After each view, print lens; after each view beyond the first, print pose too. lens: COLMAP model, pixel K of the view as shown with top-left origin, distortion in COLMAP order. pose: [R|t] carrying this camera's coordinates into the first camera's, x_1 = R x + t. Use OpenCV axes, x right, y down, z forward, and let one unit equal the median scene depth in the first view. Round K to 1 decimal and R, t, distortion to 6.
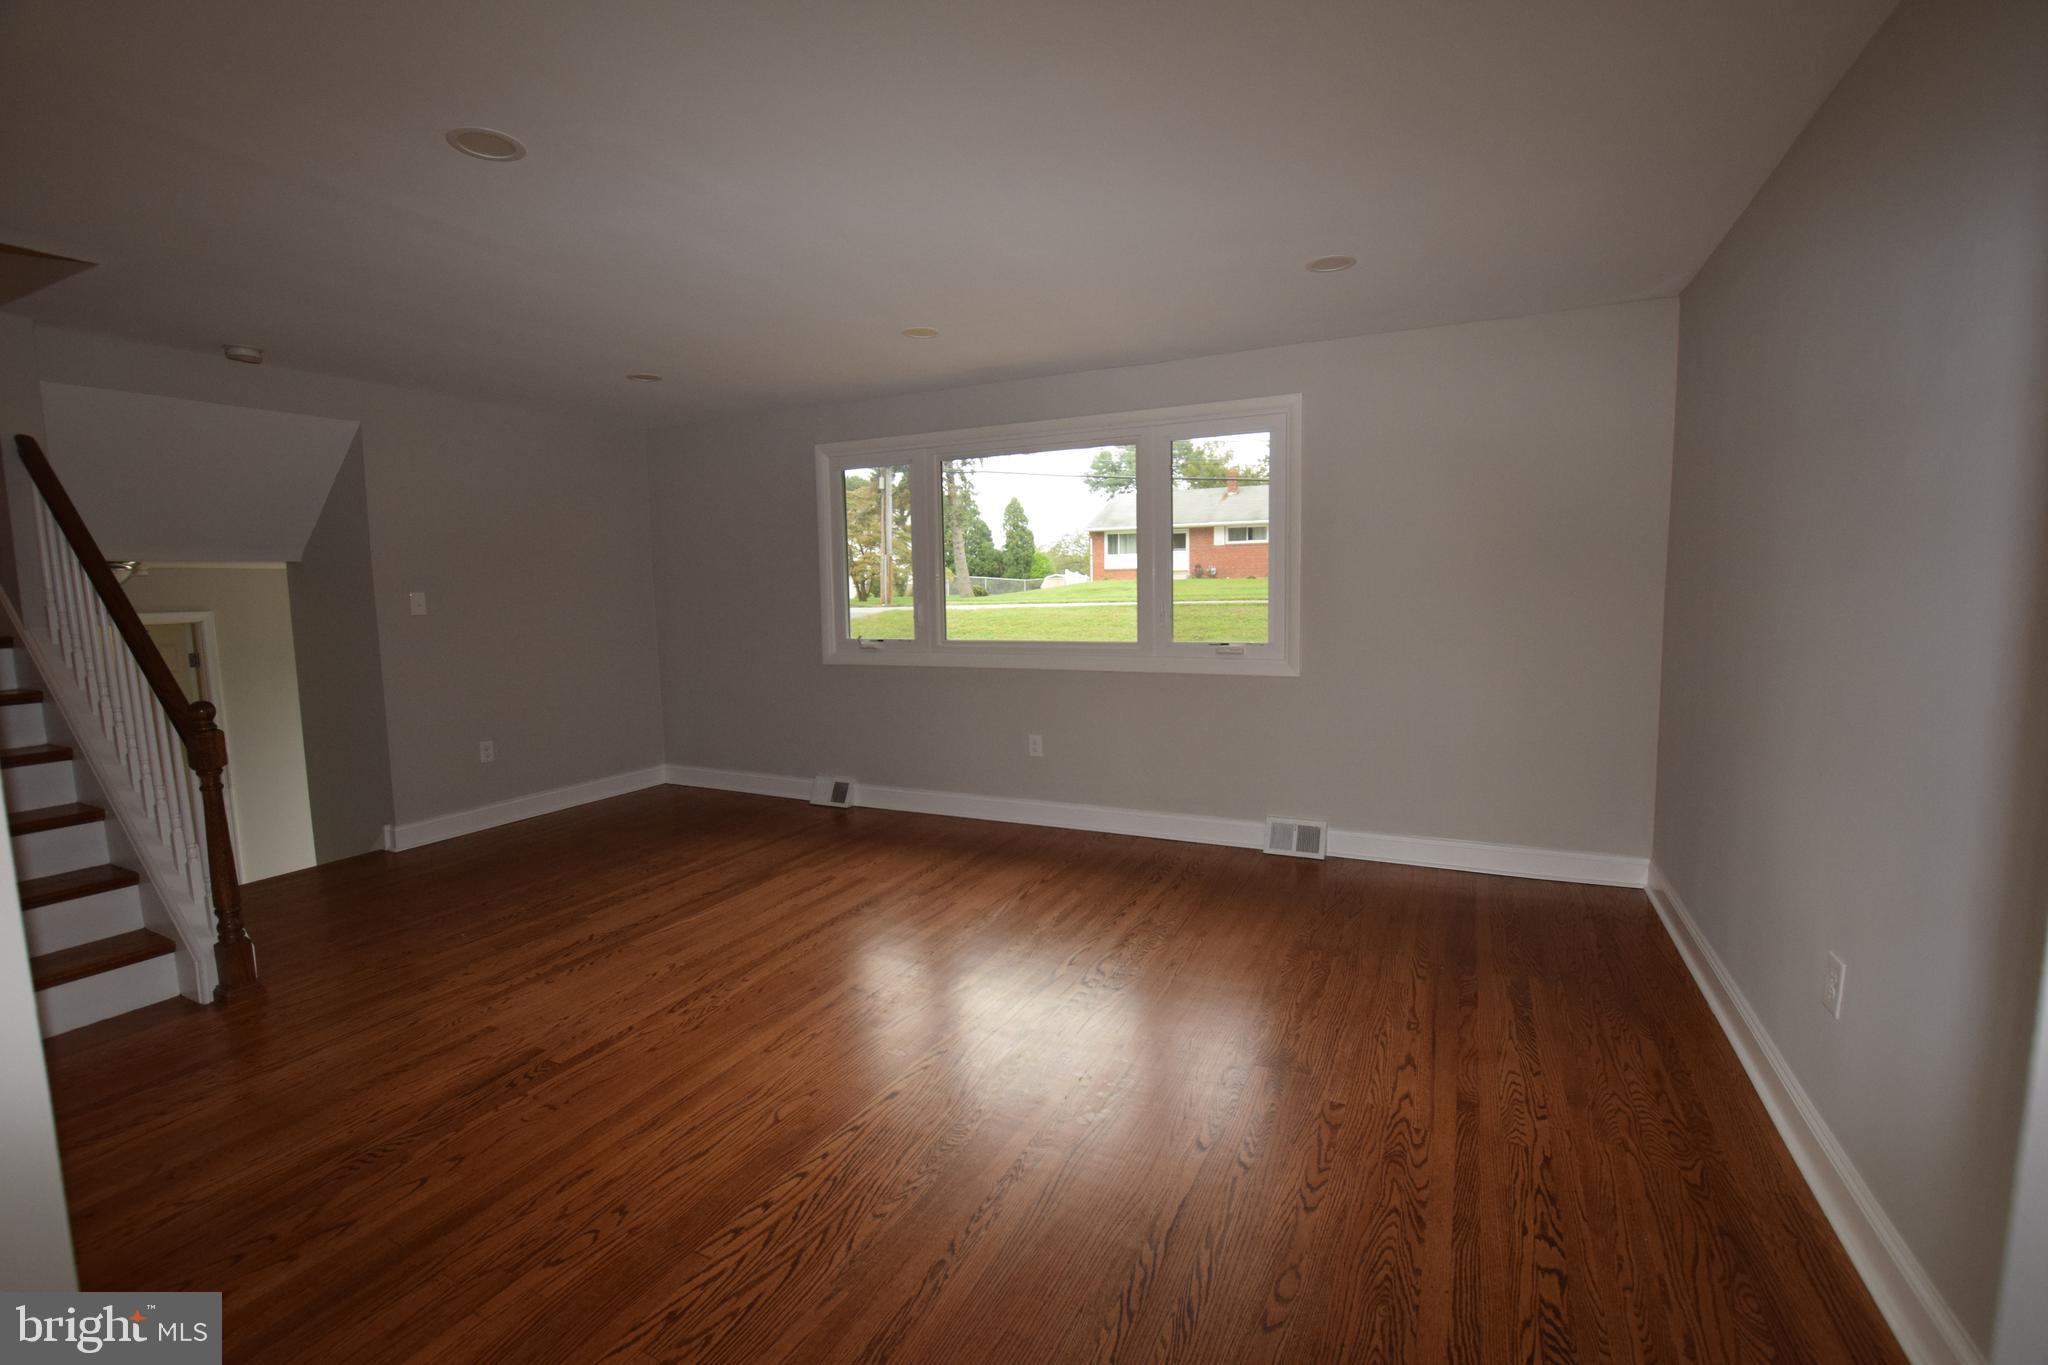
lens RADIAL K [[903.4, 0, 1028.0], [0, 903.4, 690.7], [0, 0, 1]] dist [-0.031952, 0.003868]
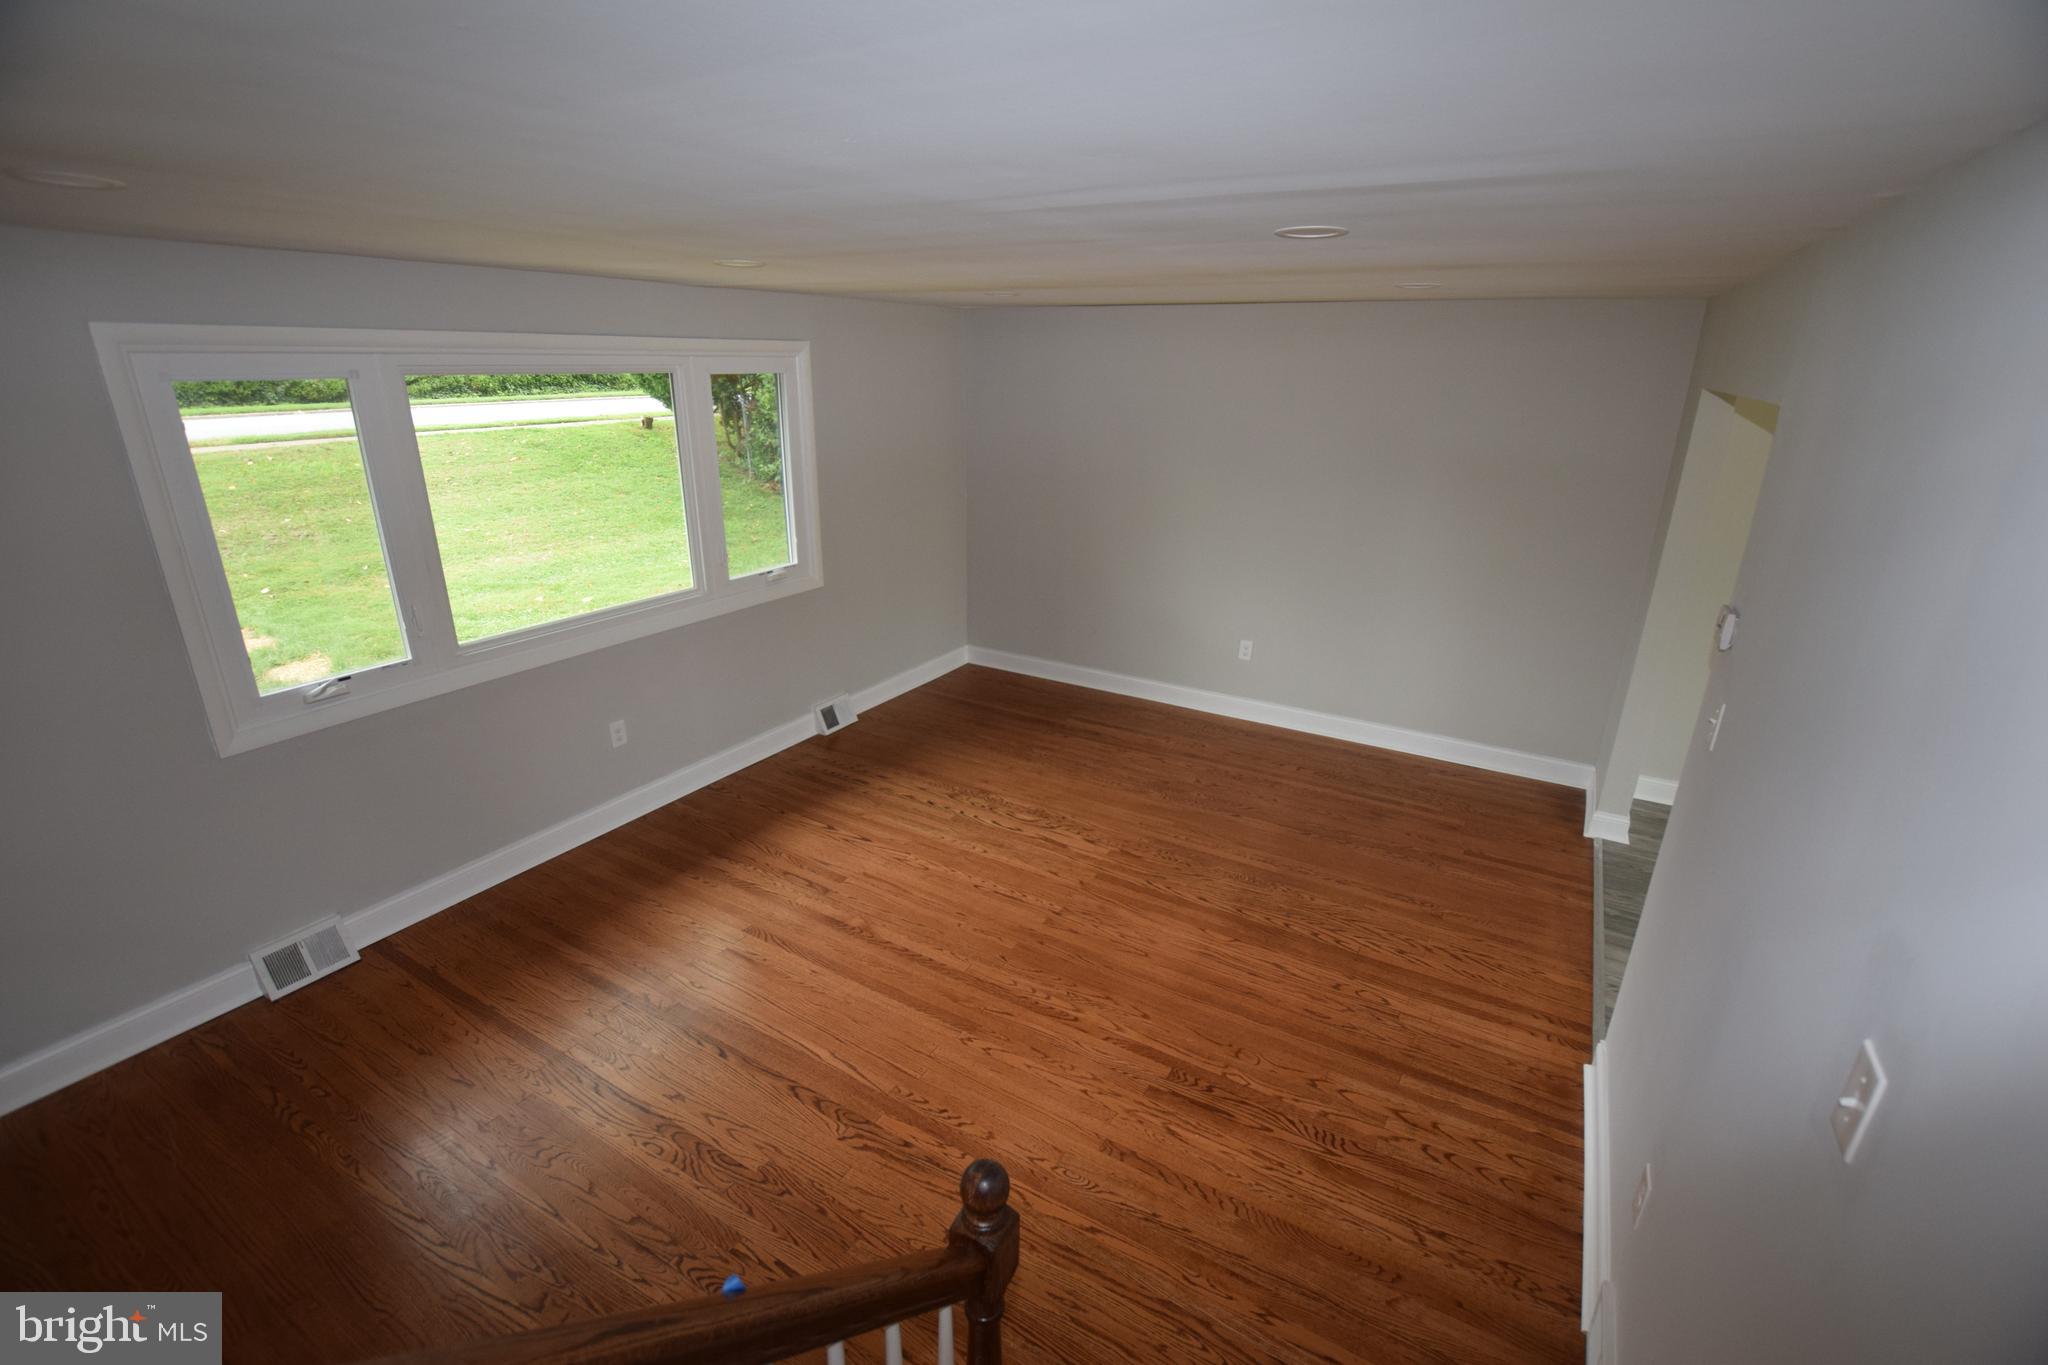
lens RADIAL K [[903.4, 0, 1023.2], [0, 903.4, 683.0], [0, 0, 1]] dist [-0.031952, 0.003868]
pose [[0.081460, -0.316294, 0.945157, -0.973229], [0.098936, 0.946191, 0.308113, -0.271048], [-0.991754, 0.068411, 0.108369, 0.690975]]
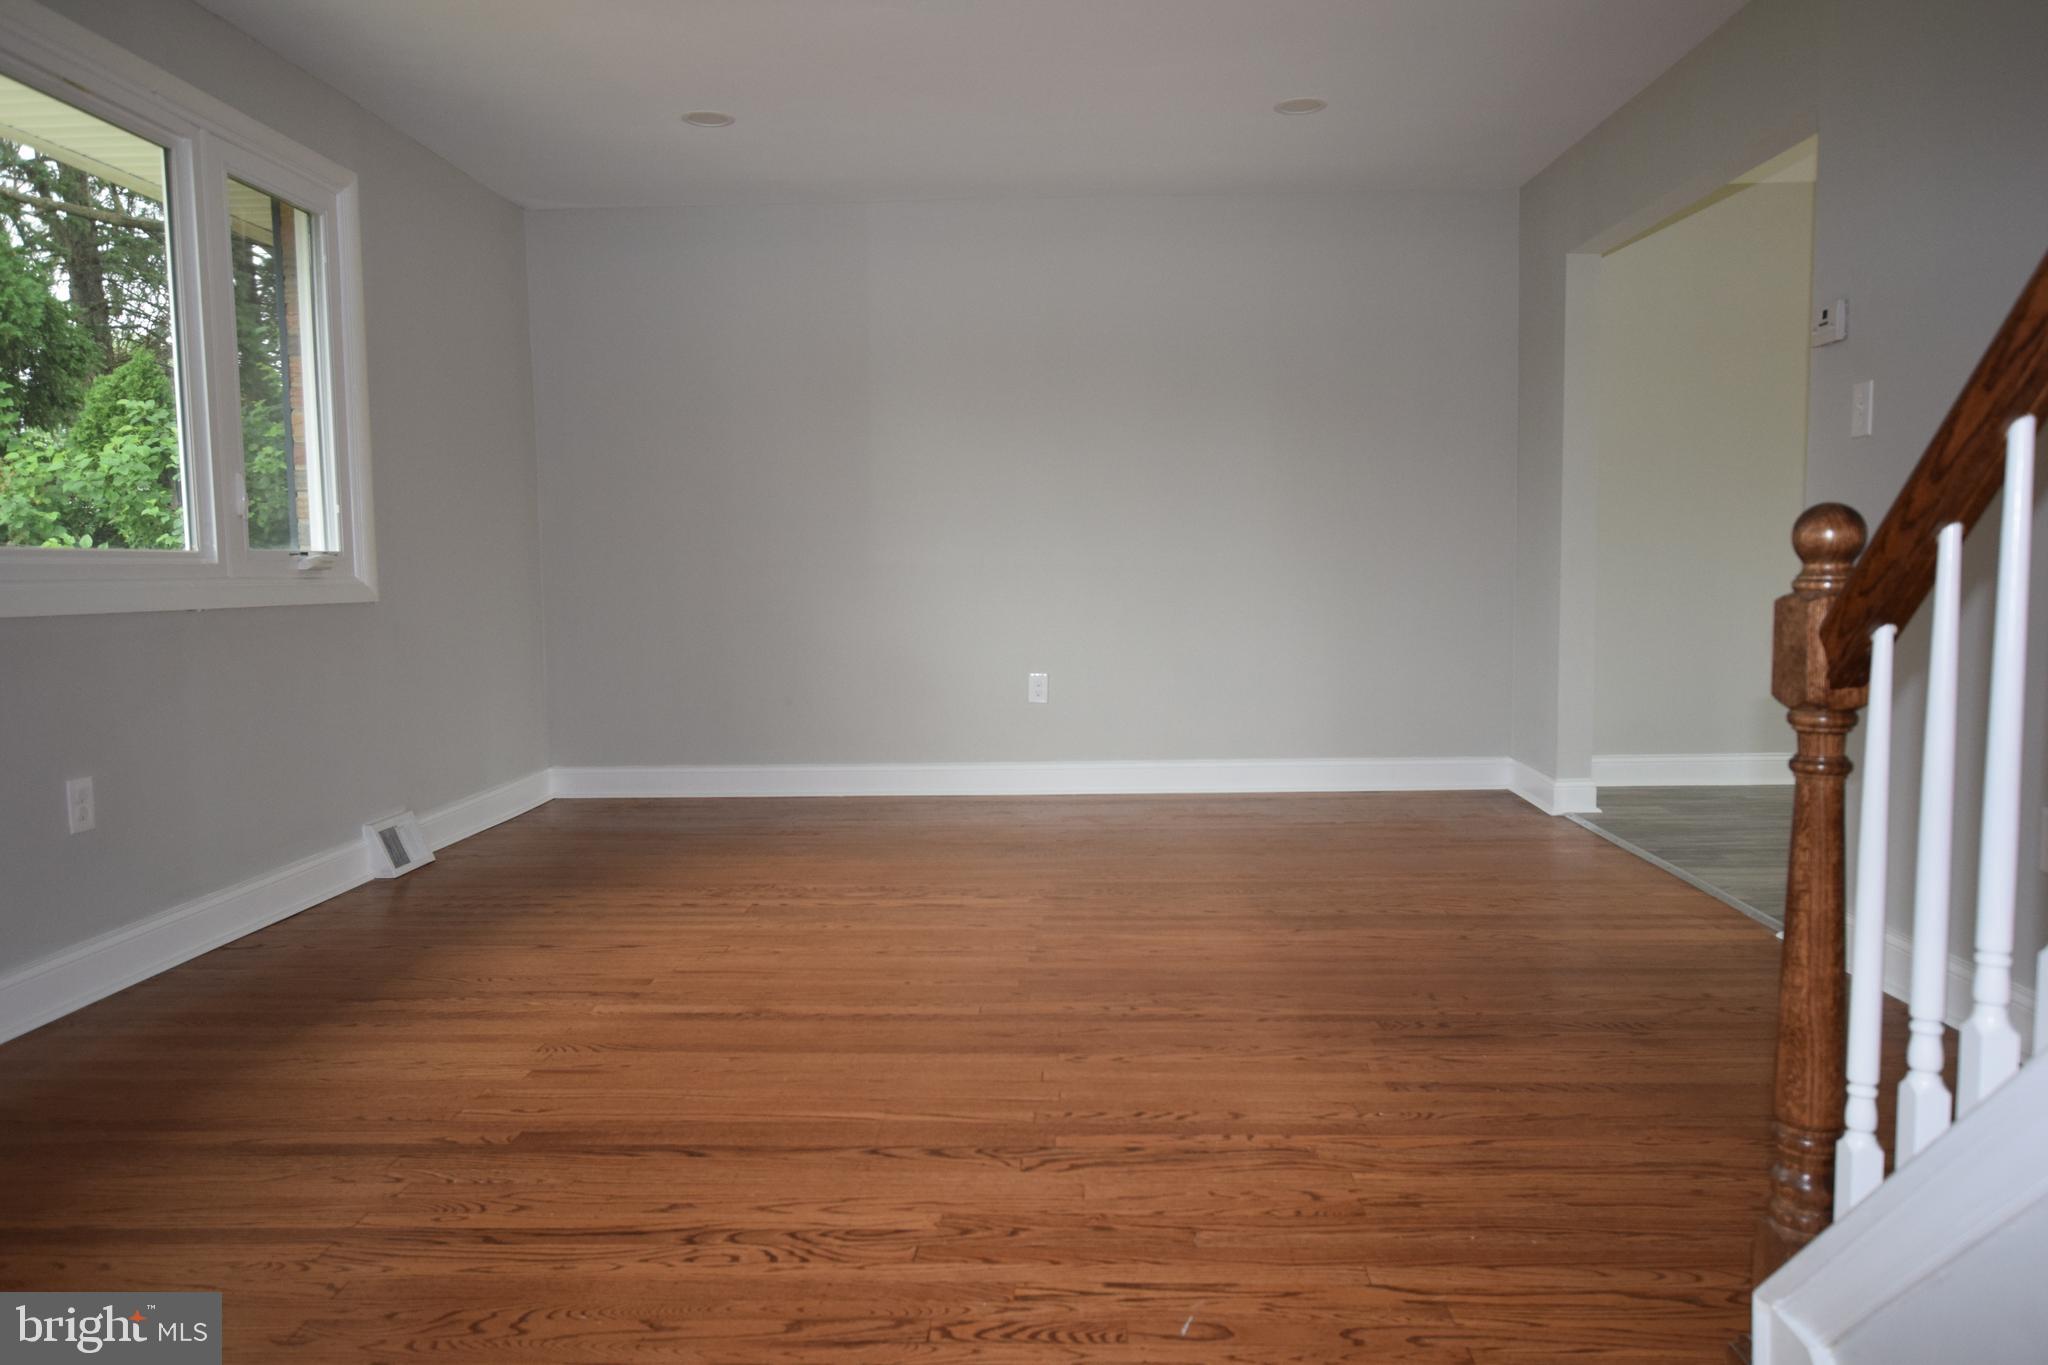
lens RADIAL K [[1472.8, 0, 1022.1], [0, 1472.8, 686.5], [0, 0, 1]] dist [-0.005171, 0.006216]
pose [[-0.408882, -0.049238, 0.911258, -1.004336], [0.123959, 0.986292, 0.108912, -0.015157], [-0.904129, 0.157490, -0.397174, 1.141410]]
